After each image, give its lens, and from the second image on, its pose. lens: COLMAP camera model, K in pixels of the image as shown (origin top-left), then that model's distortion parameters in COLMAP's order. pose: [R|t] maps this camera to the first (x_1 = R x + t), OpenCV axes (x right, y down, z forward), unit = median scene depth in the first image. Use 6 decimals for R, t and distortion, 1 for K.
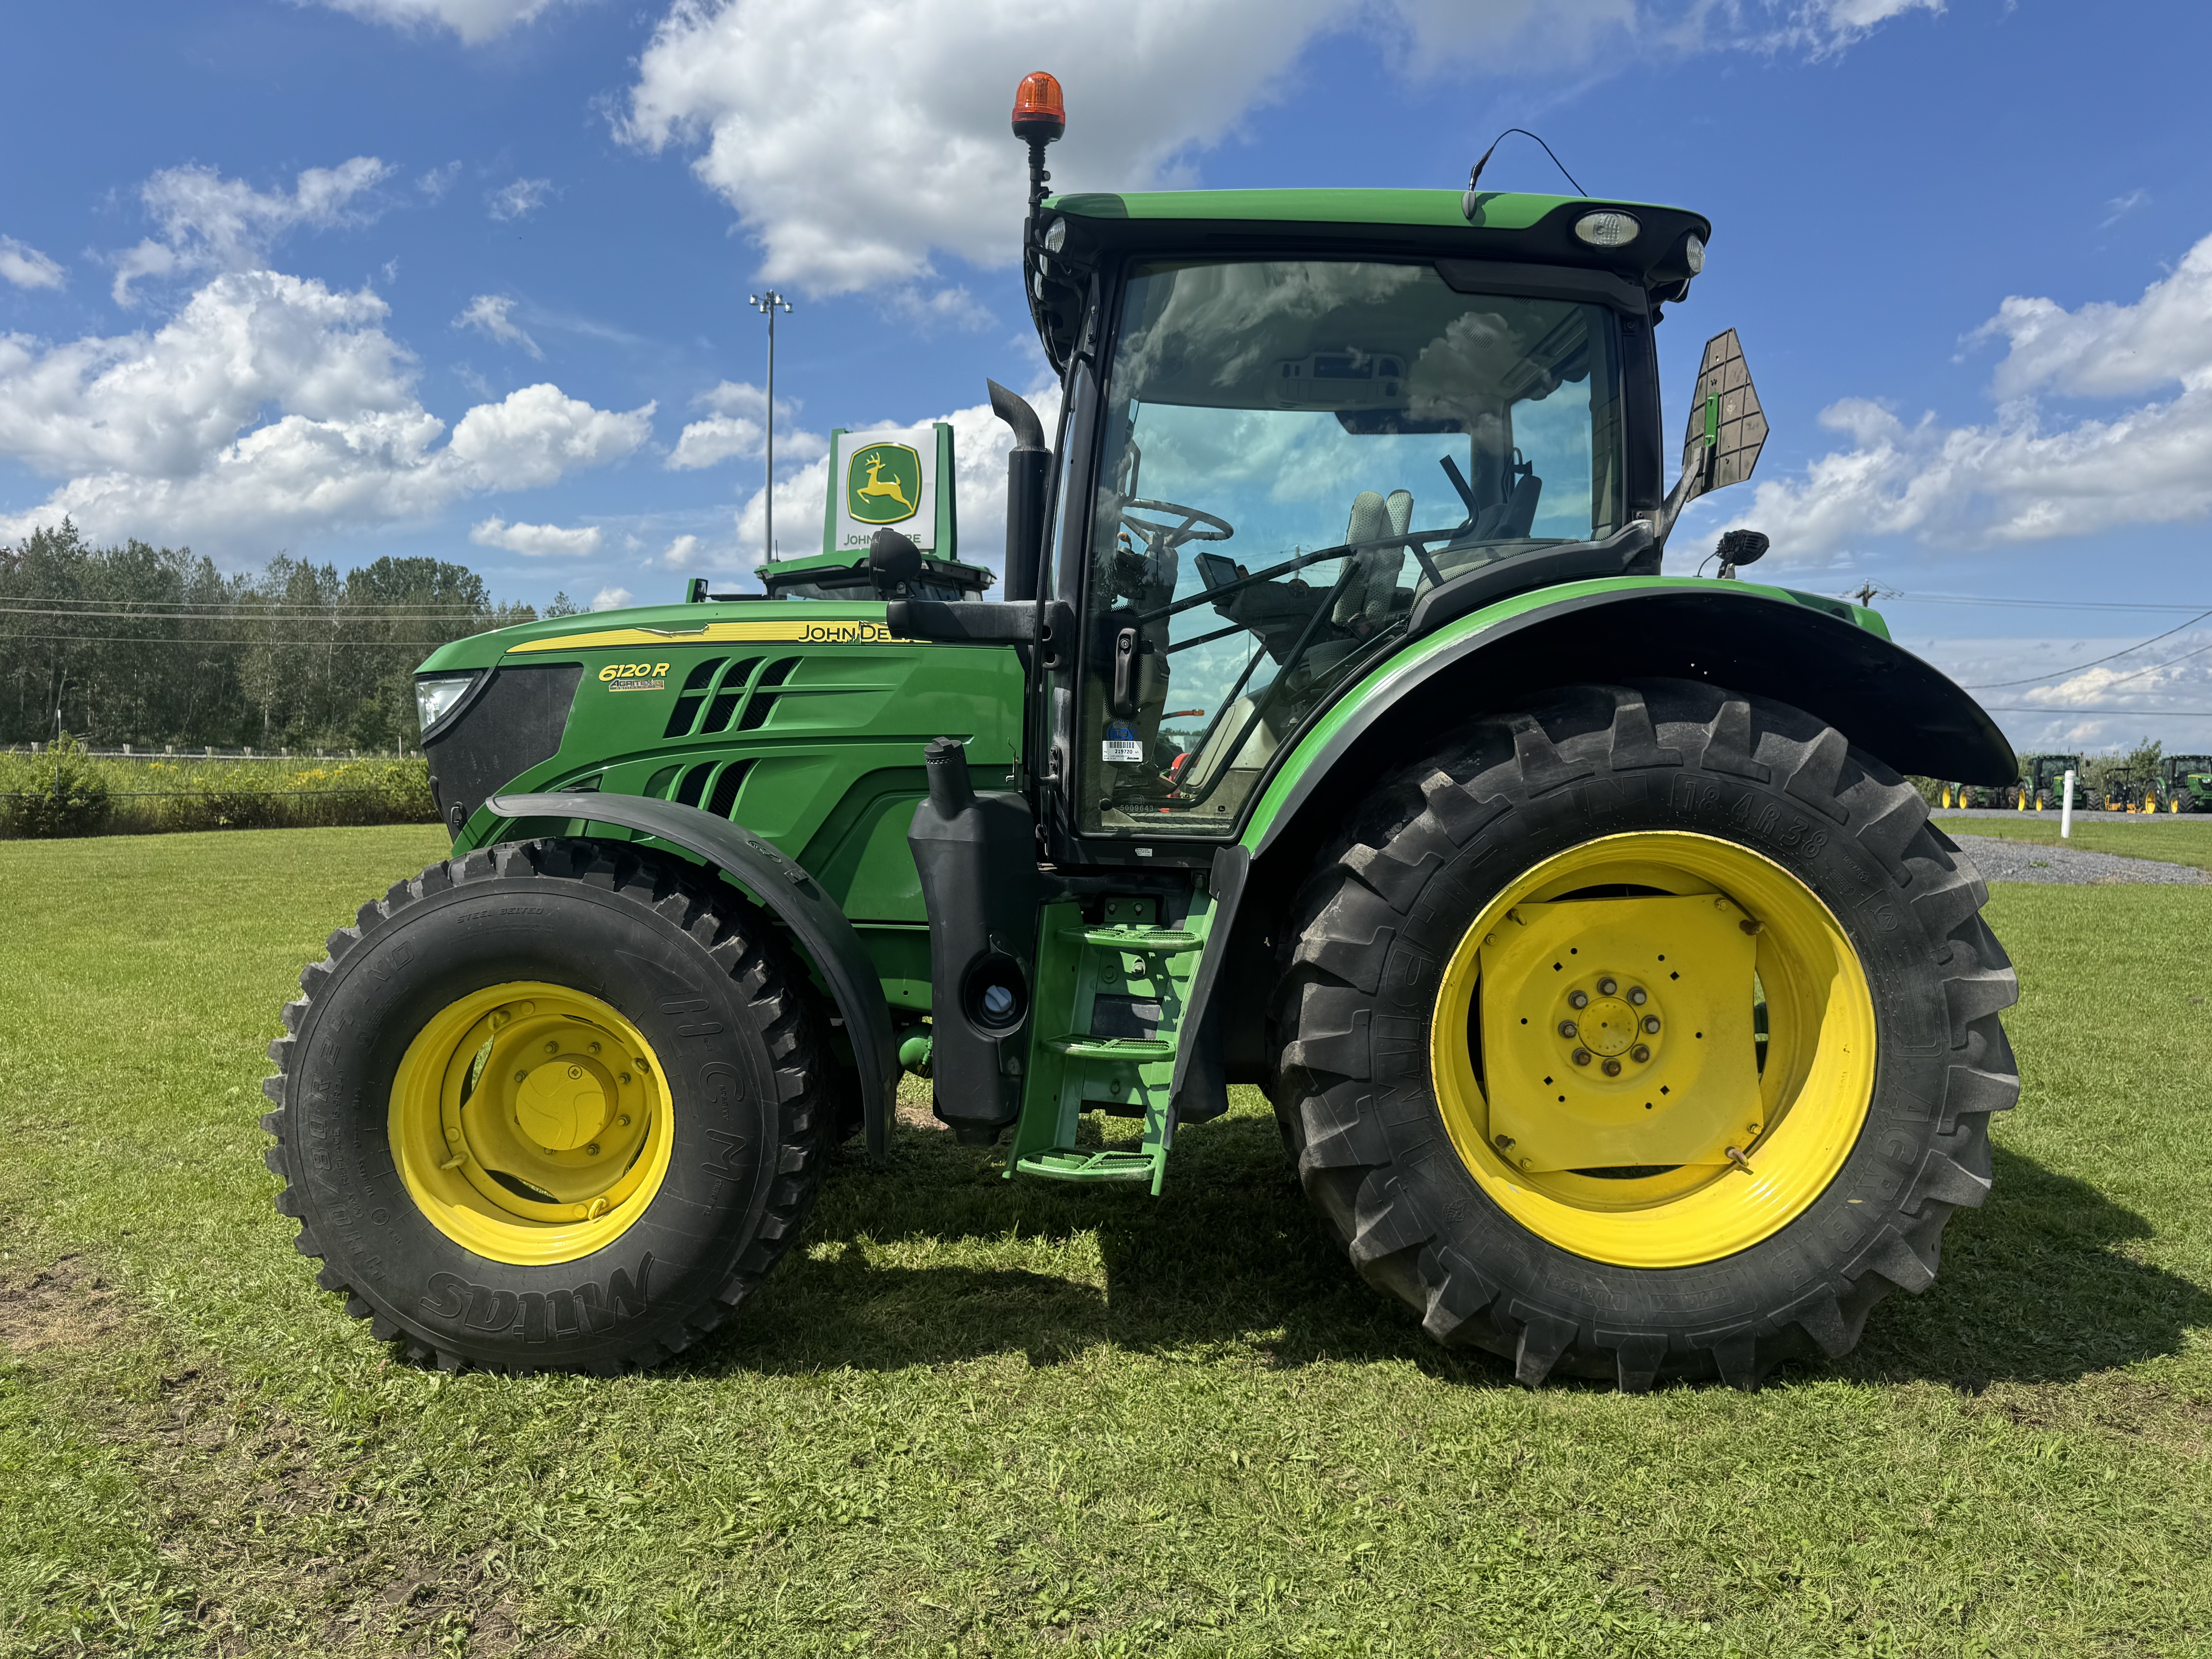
lens RADIAL K [[1567.1, 0, 1106.0], [0, 1567.1, 829.5], [0, 0, 1]] dist [0.017536, -0.011505]
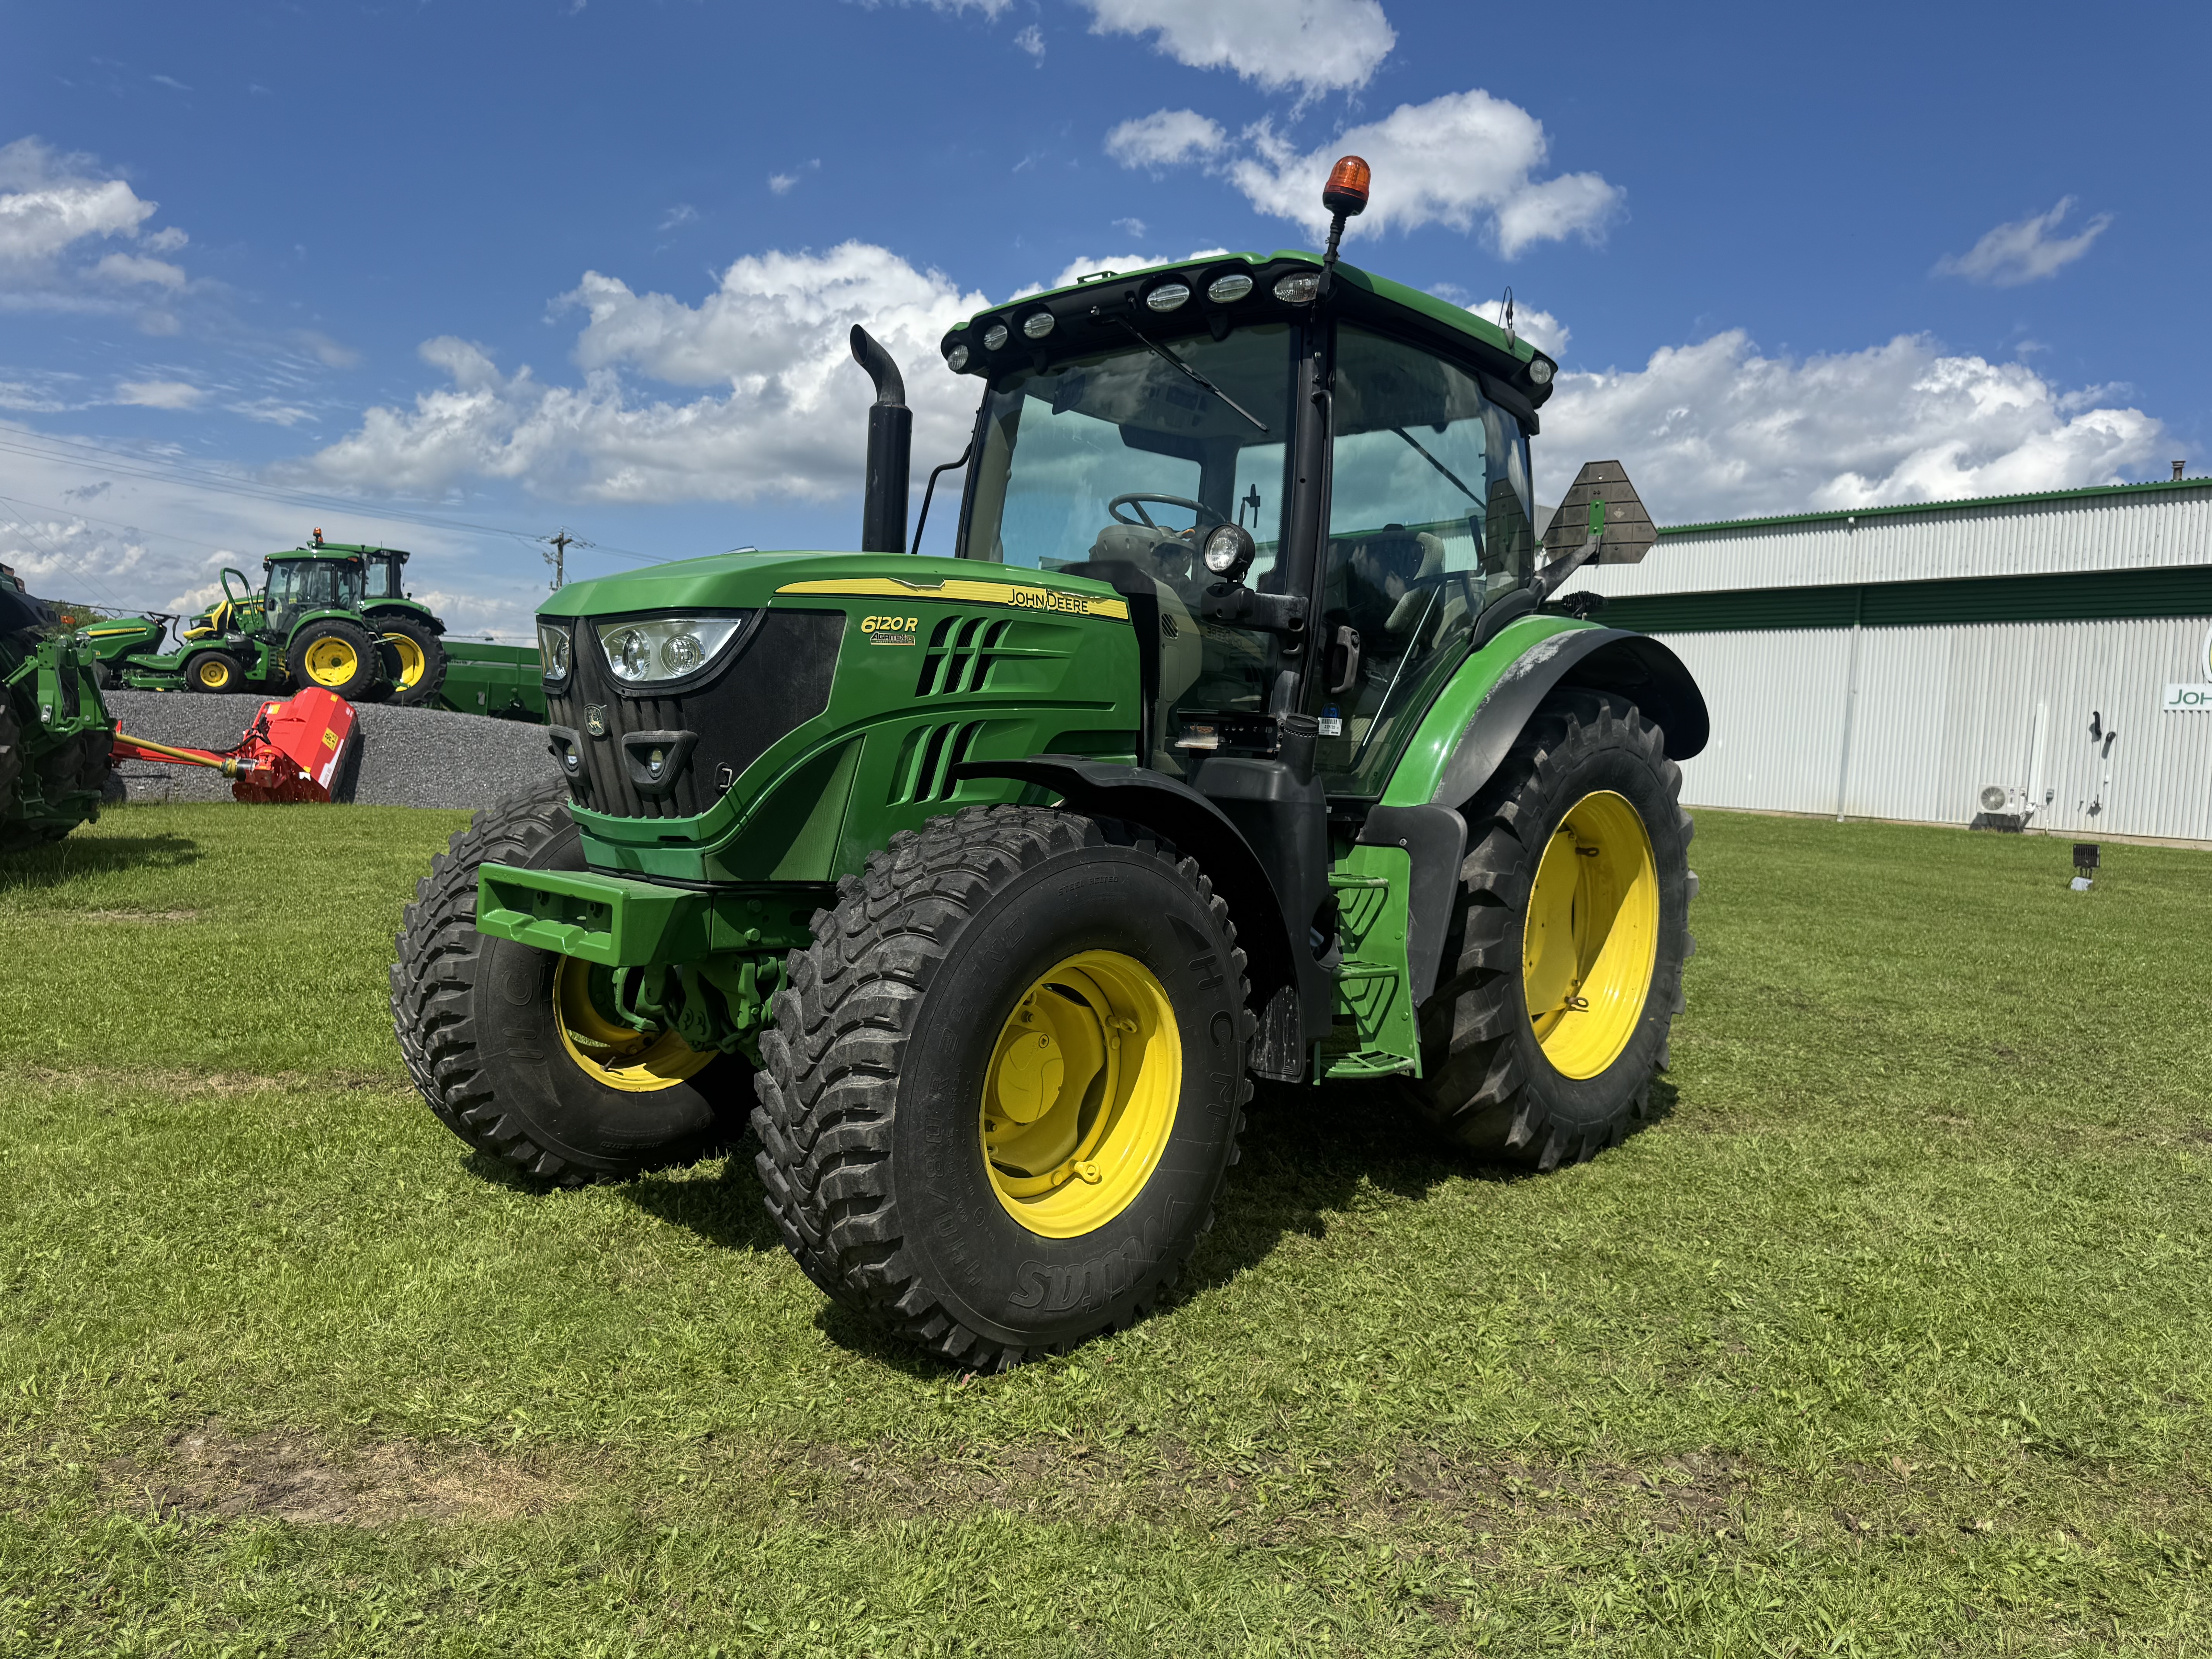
lens RADIAL K [[1561.2, 0, 1097.6], [0, 1561.2, 821.1], [0, 0, 1]] dist [0.005842, -0.004690]
pose [[0.683003, -0.024001, 0.730021, -0.897052], [-0.004729, 0.999294, 0.037278, -0.018951], [-0.730400, -0.028913, 0.682407, 0.272954]]
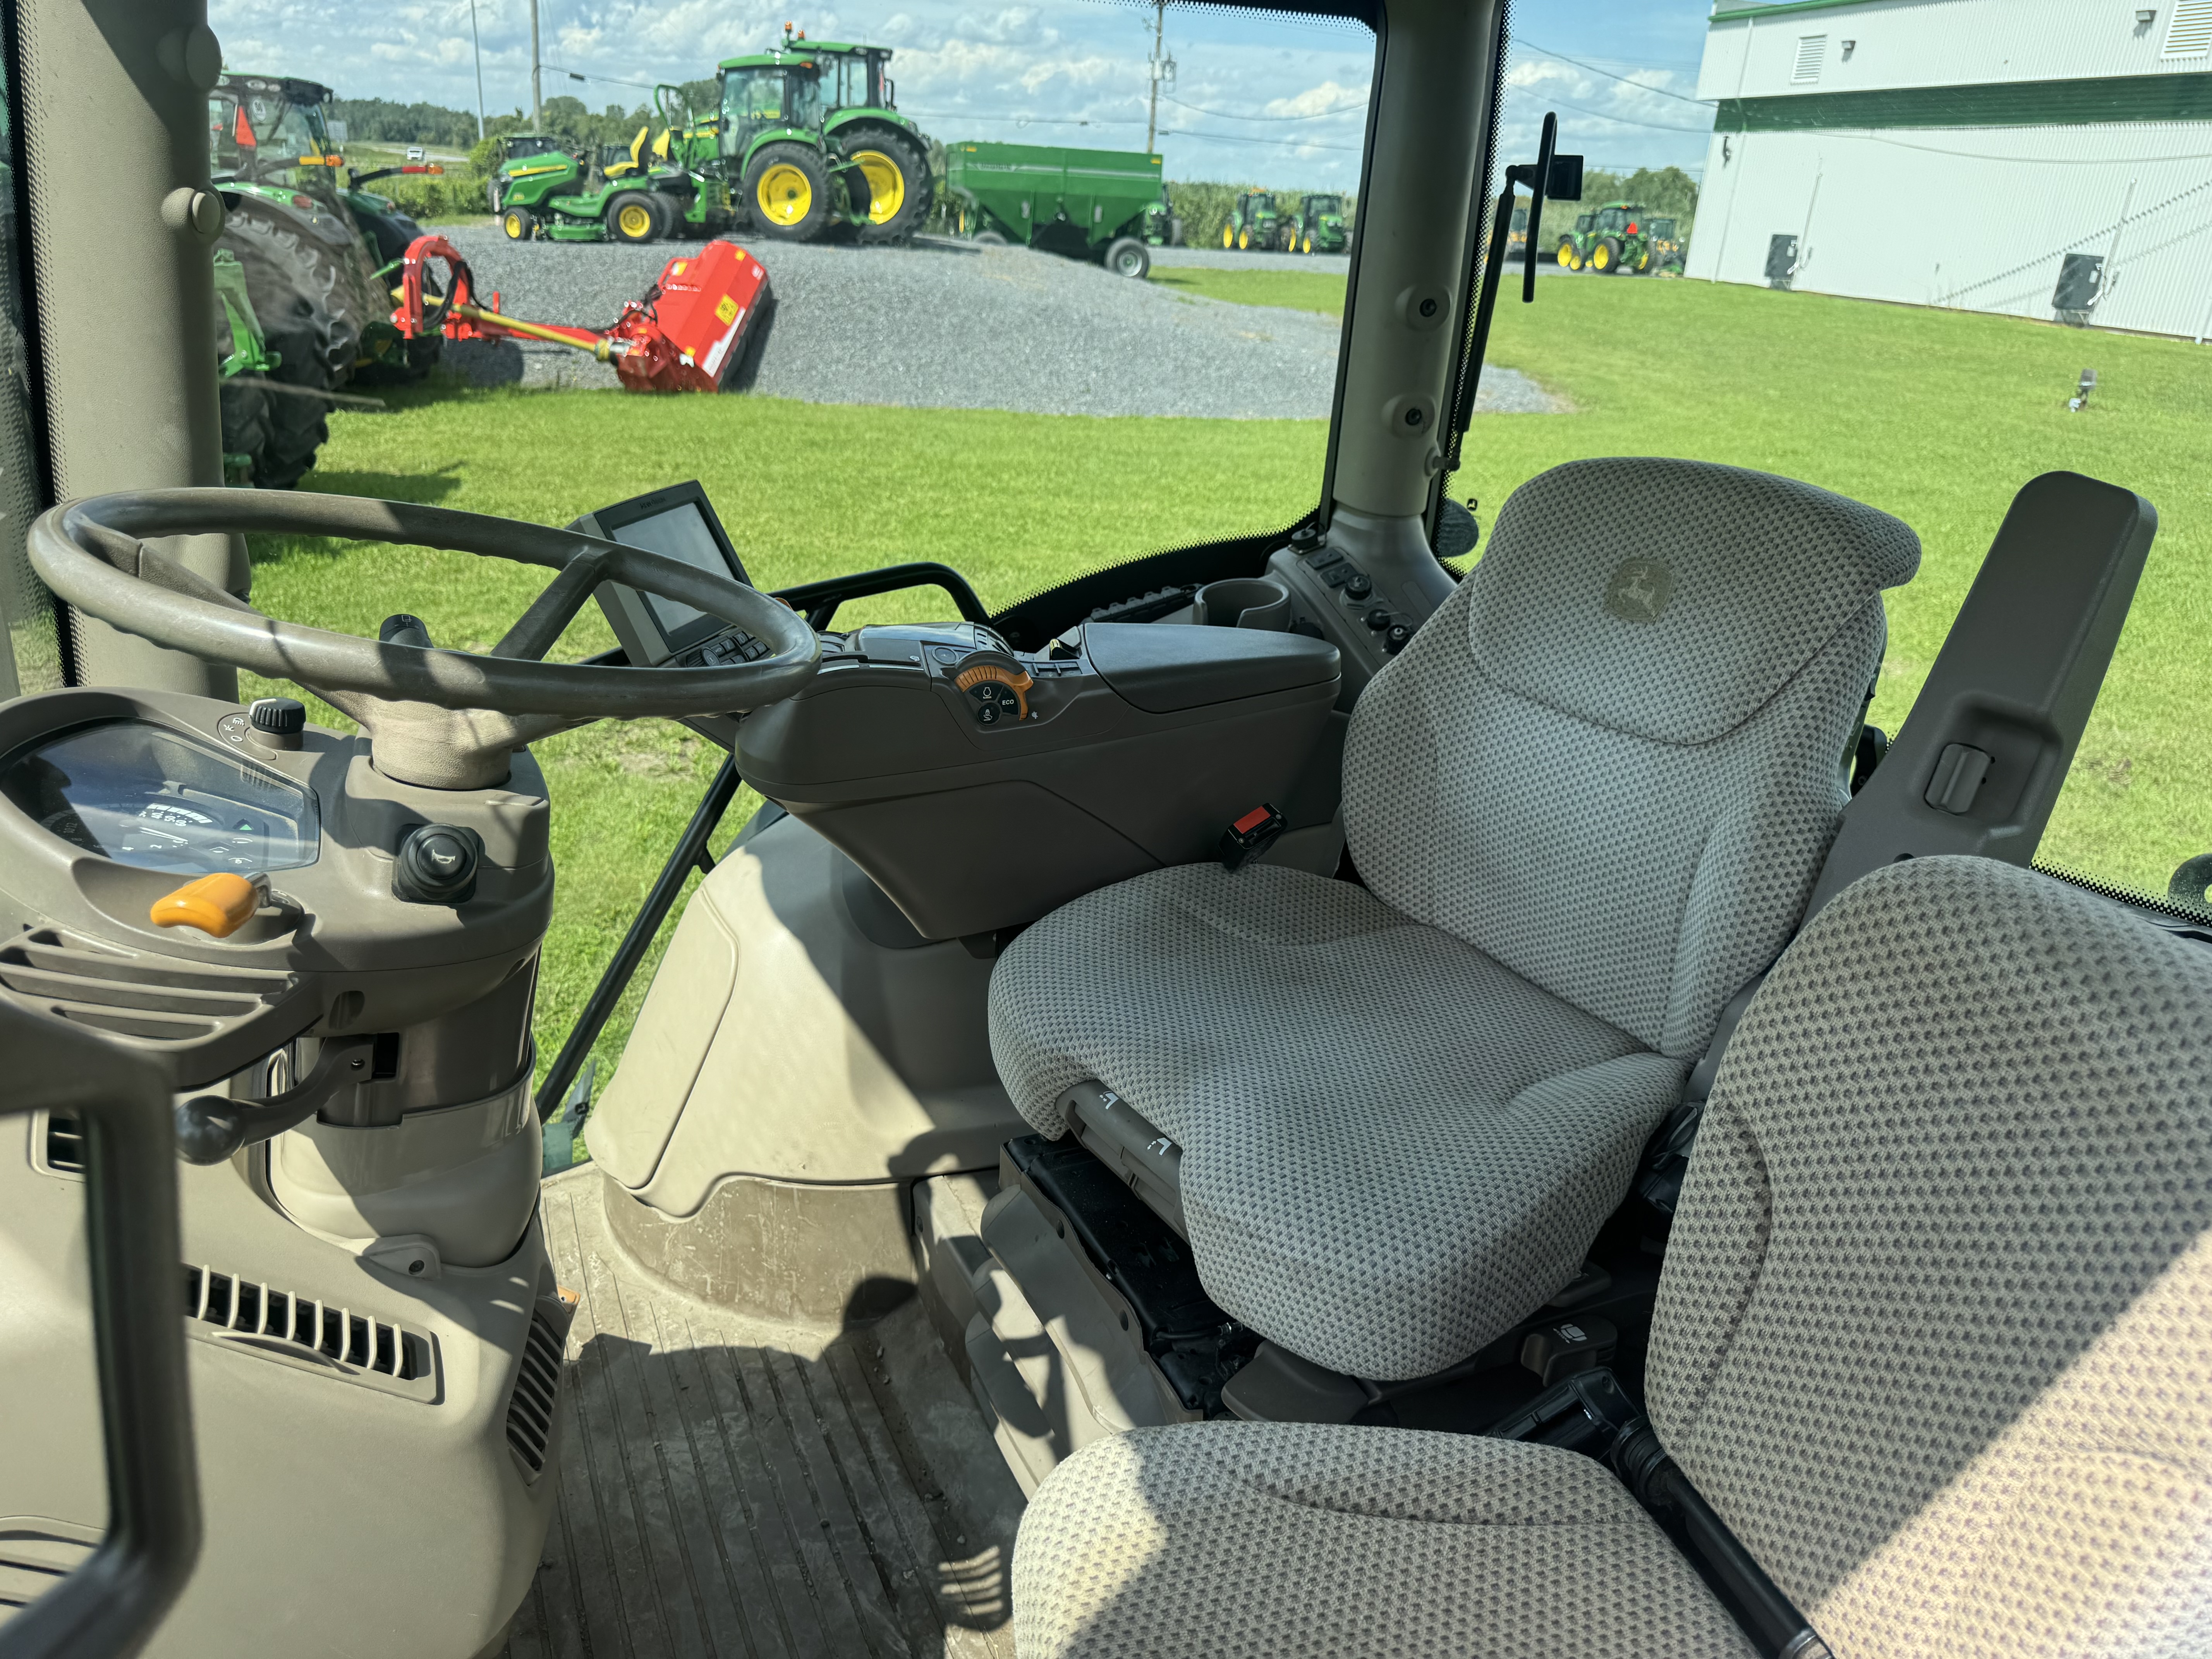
lens RADIAL K [[1567.1, 0, 1106.0], [0, 1567.1, 829.5], [0, 0, 1]] dist [0.017536, -0.011505]
pose [[0.906325, -0.135200, 0.400371, 0.085071], [-0.015110, 0.936465, 0.350436, -0.269552], [-0.422312, -0.323658, 0.846698, 0.909850]]
